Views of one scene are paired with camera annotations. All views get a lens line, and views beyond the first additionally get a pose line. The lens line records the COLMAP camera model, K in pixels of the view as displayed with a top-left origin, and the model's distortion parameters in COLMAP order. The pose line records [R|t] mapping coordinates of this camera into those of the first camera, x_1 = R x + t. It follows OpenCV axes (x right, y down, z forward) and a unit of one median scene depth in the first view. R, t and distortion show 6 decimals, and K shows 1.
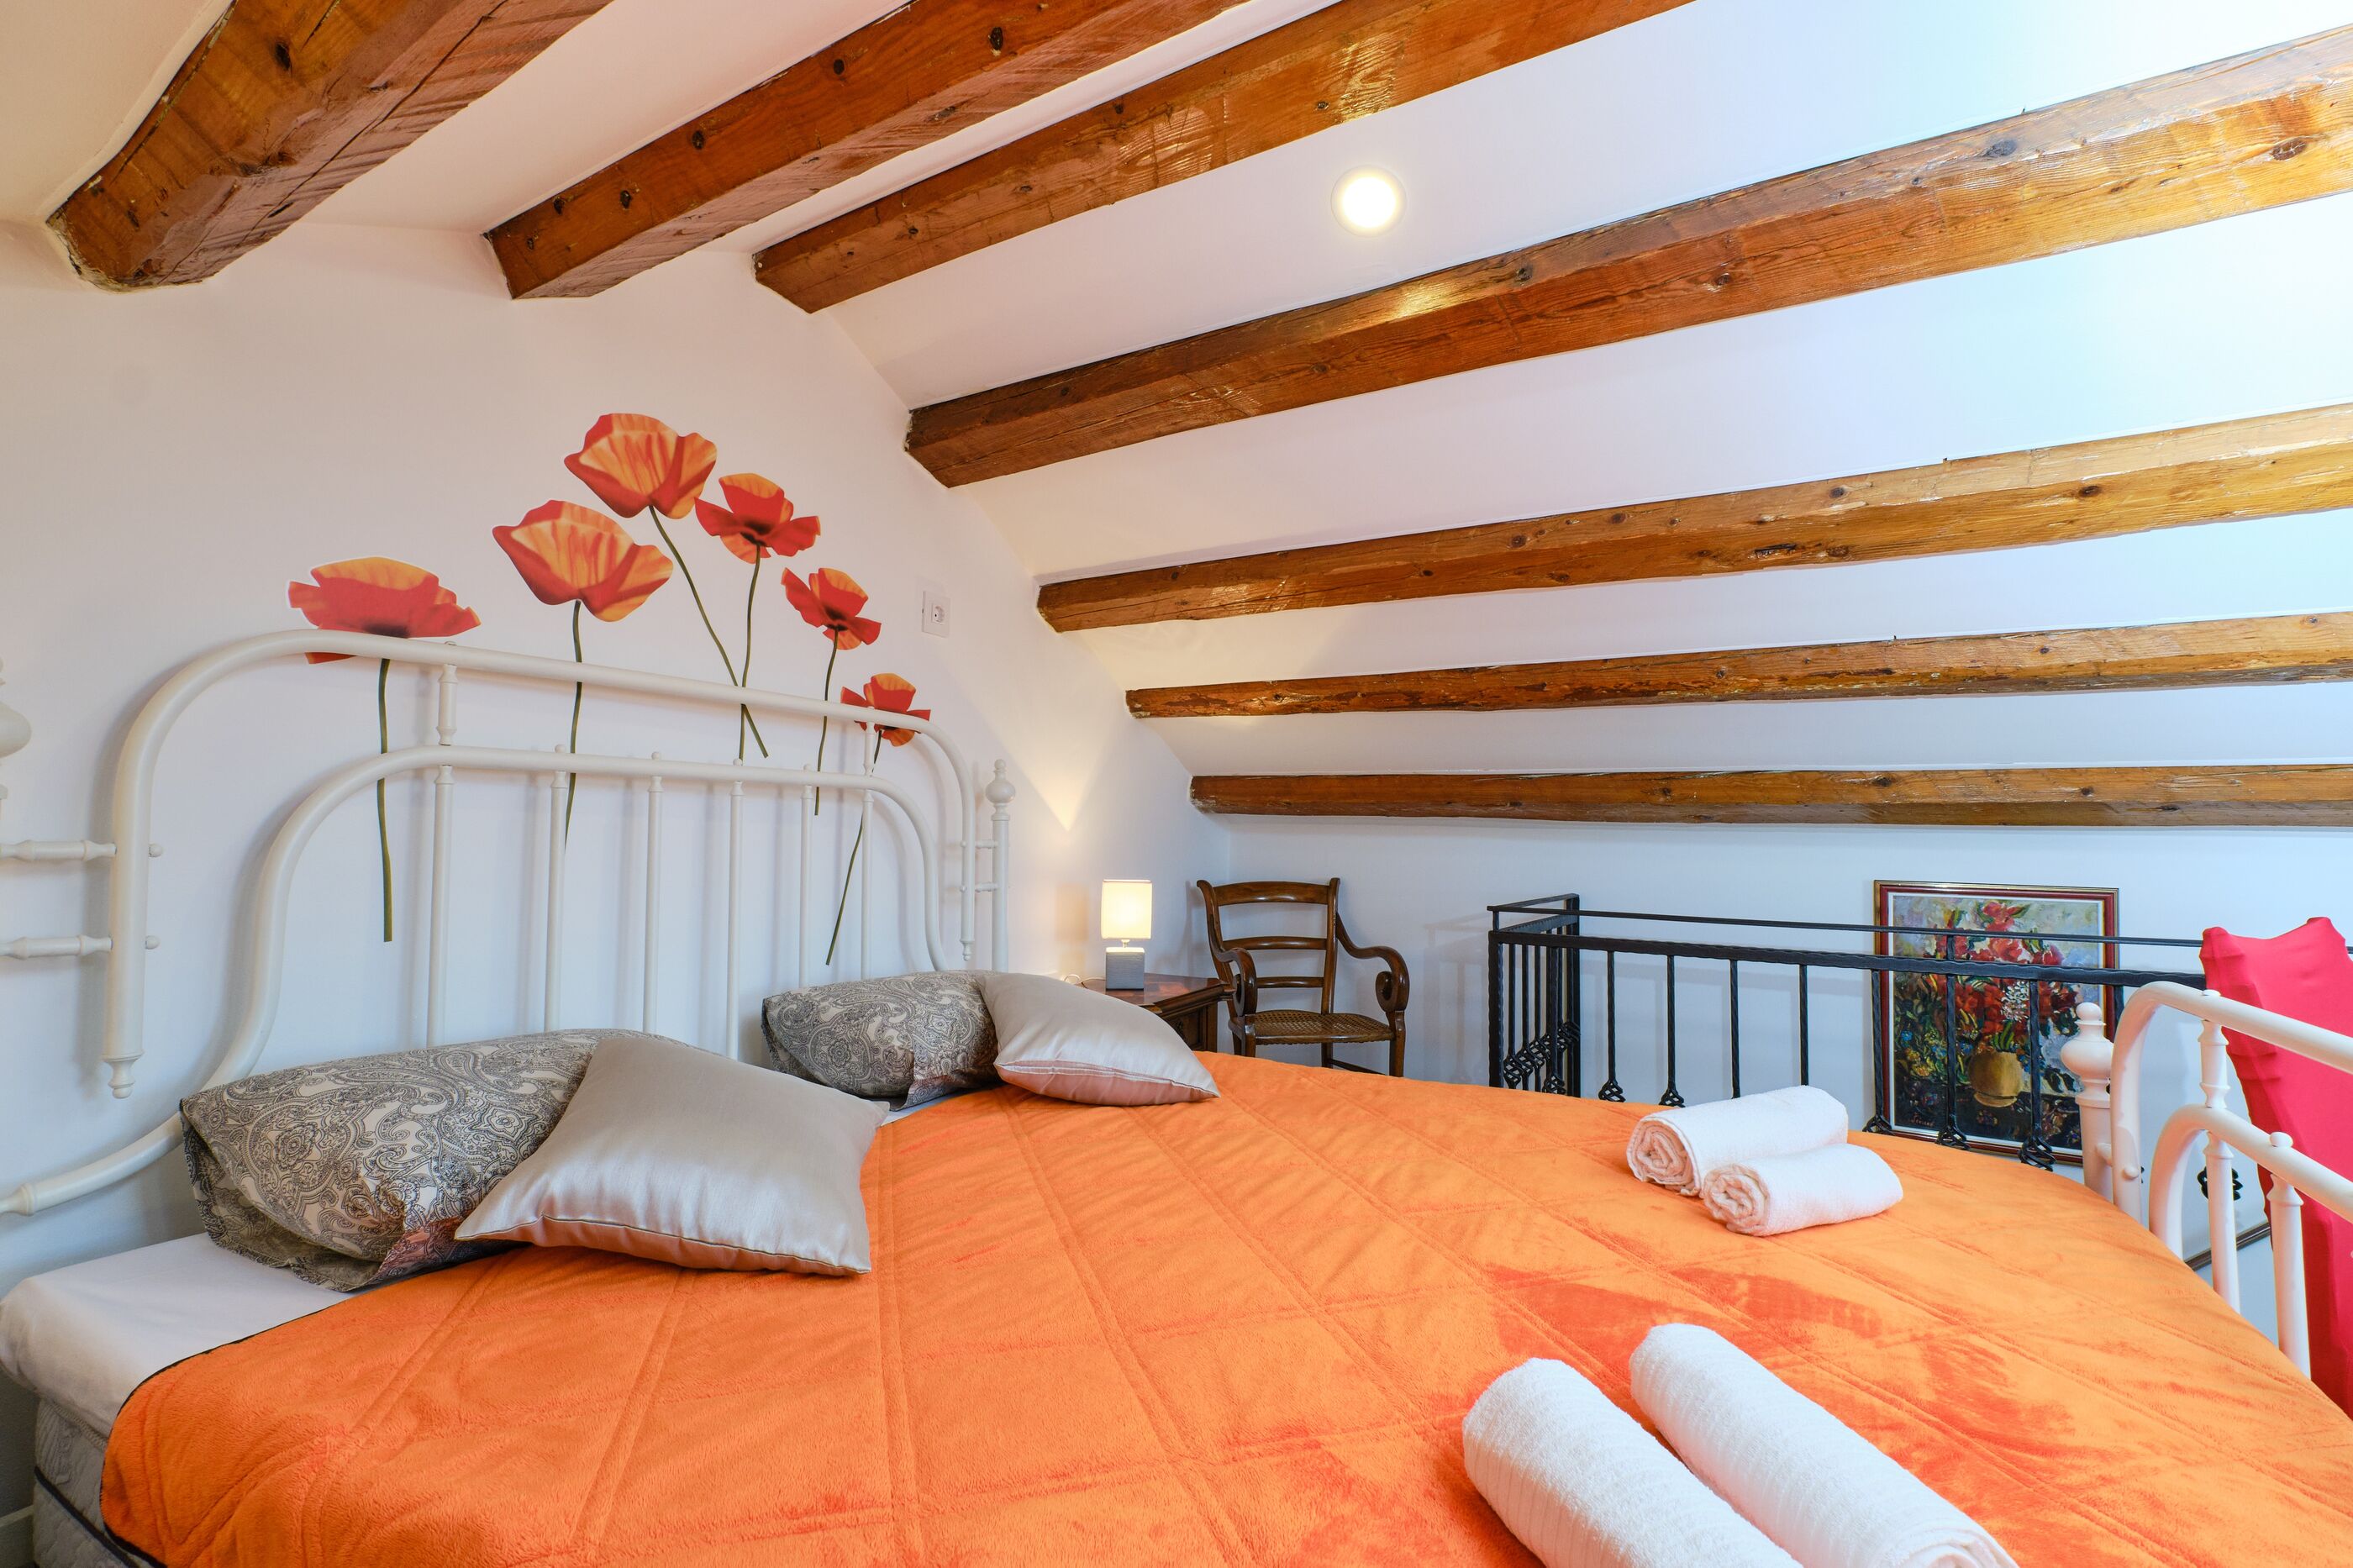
lens RADIAL K [[1045.3, 0, 1167.0], [0, 1045.3, 789.1], [0, 0, 1]] dist [0.000968, -0.000230]
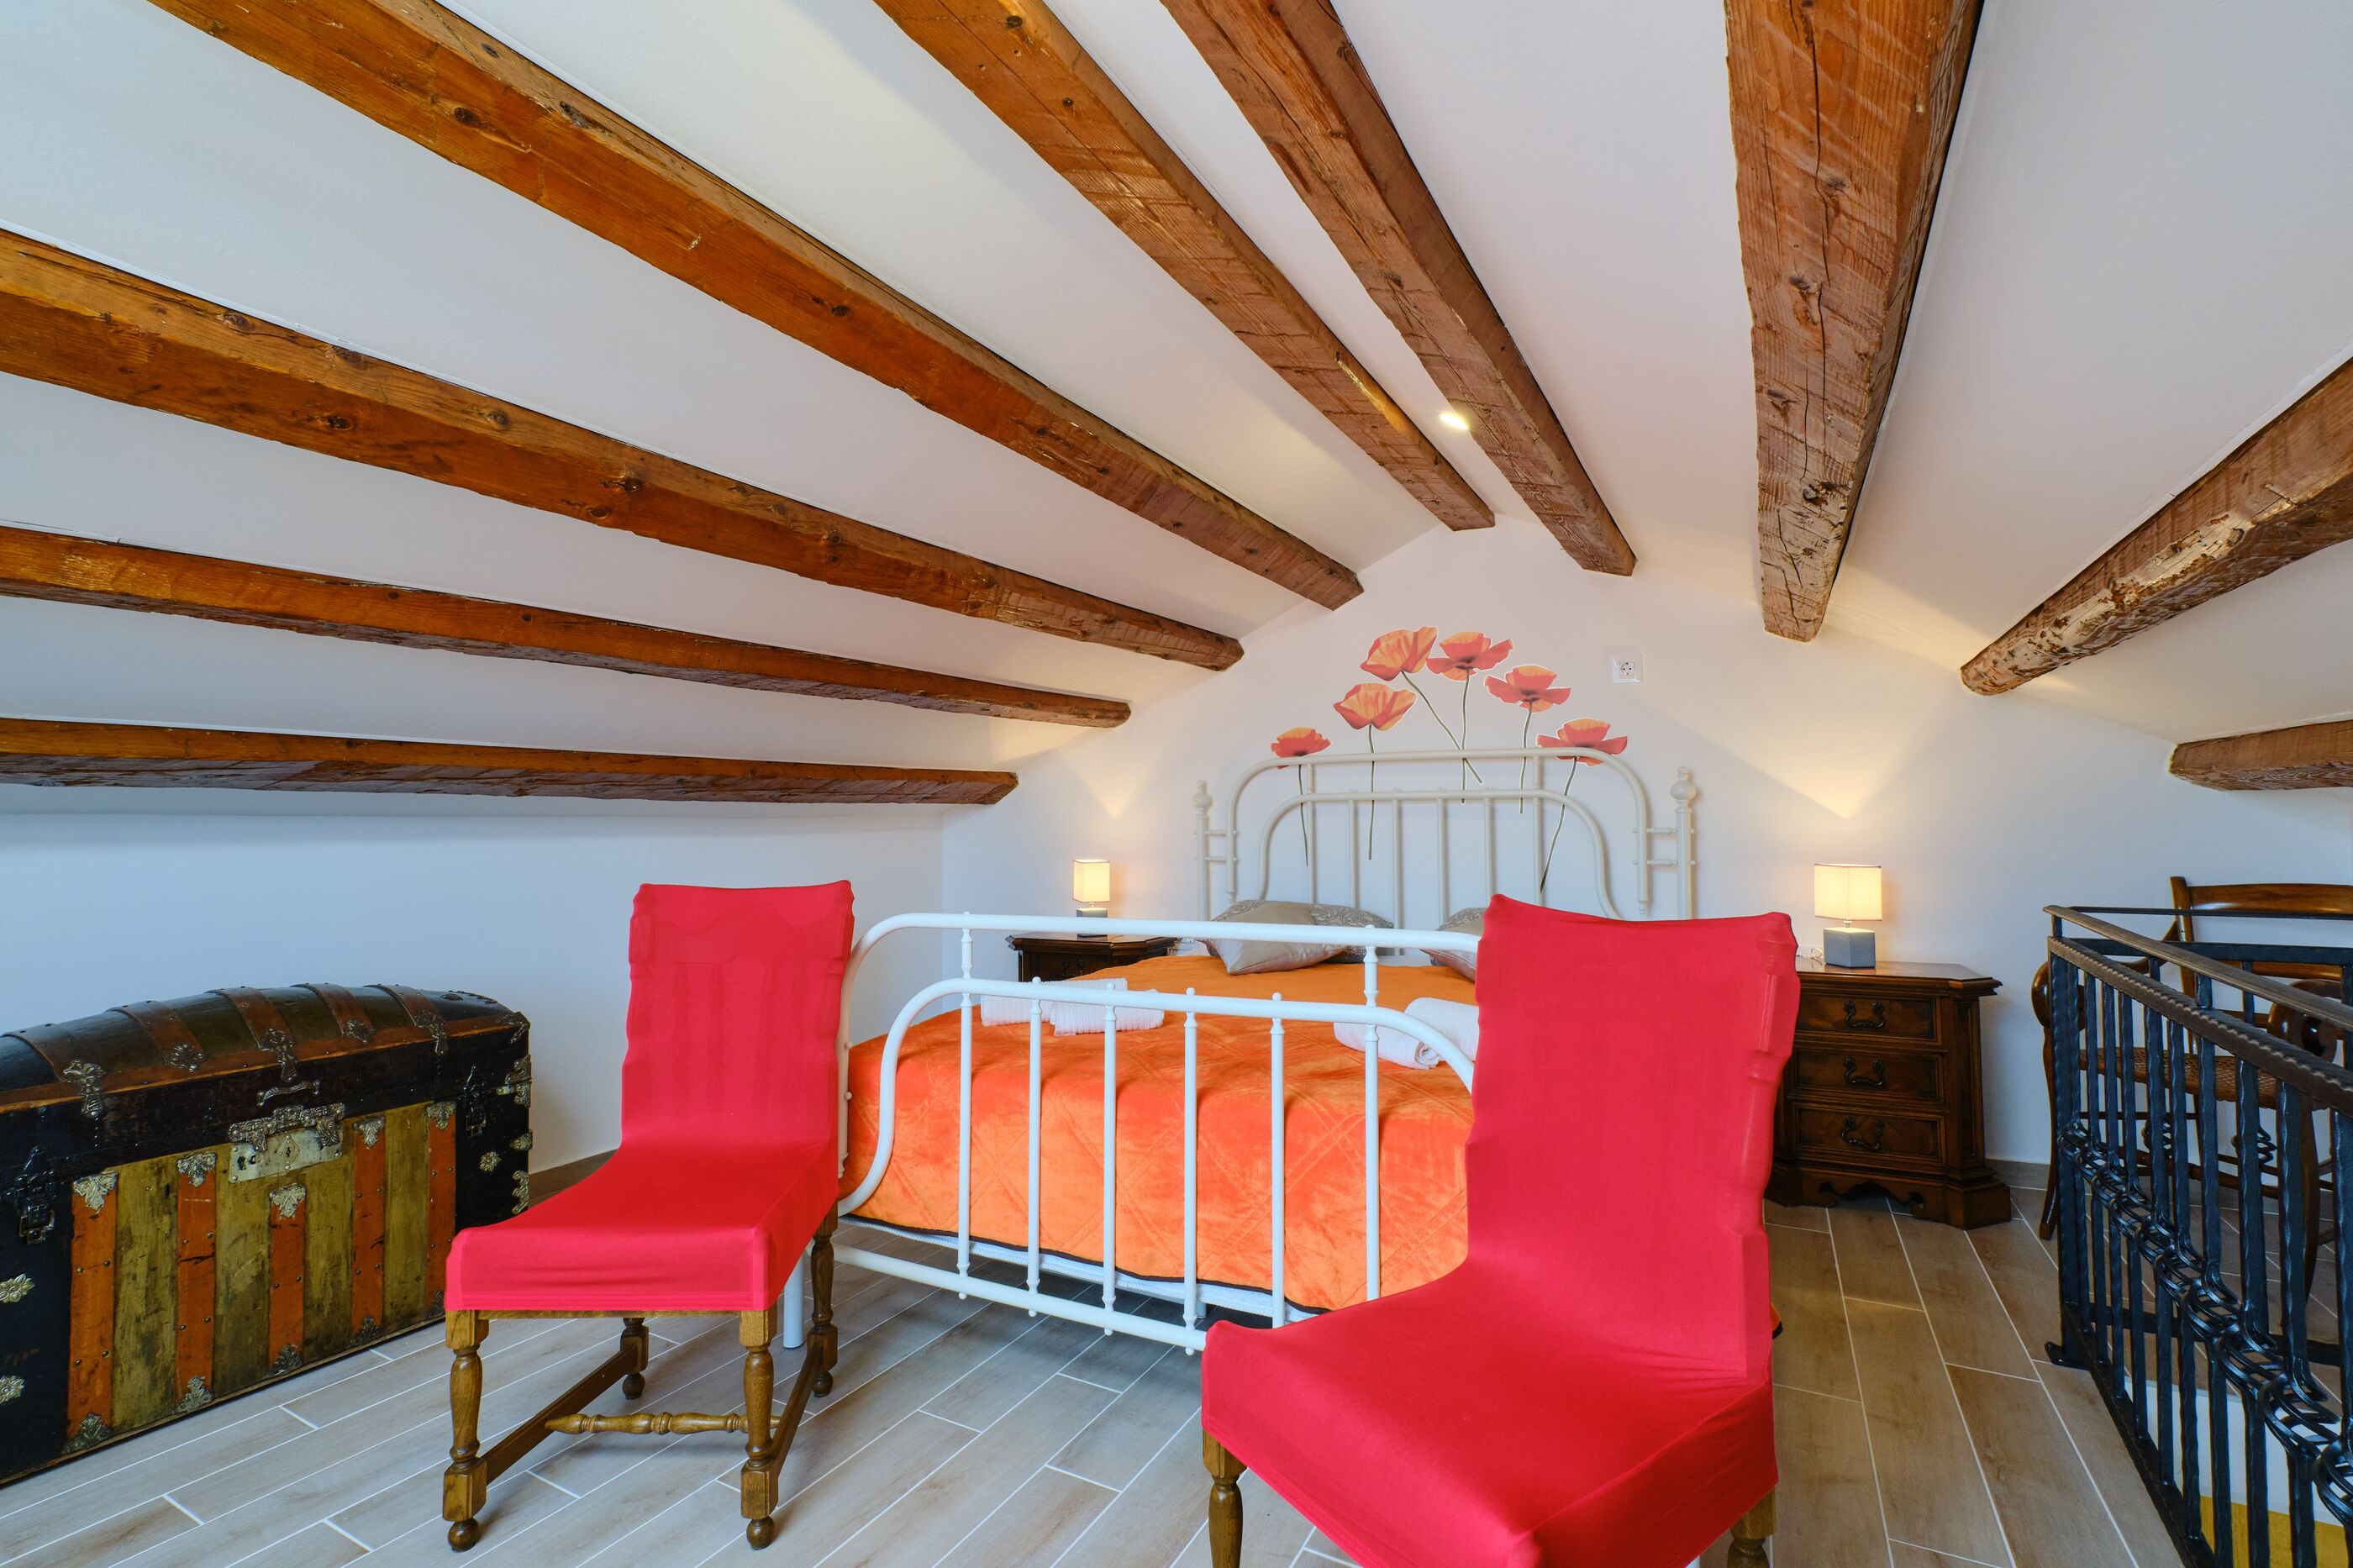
lens RADIAL K [[1045.3, 0, 1179.3], [0, 1045.3, 786.6], [0, 0, 1]] dist [0.000968, -0.000230]
pose [[0.037649, -0.043287, -0.998353, 0.300208], [0.049596, 0.997911, -0.041398, 0.005233], [0.998060, -0.047955, 0.039717, 0.085118]]
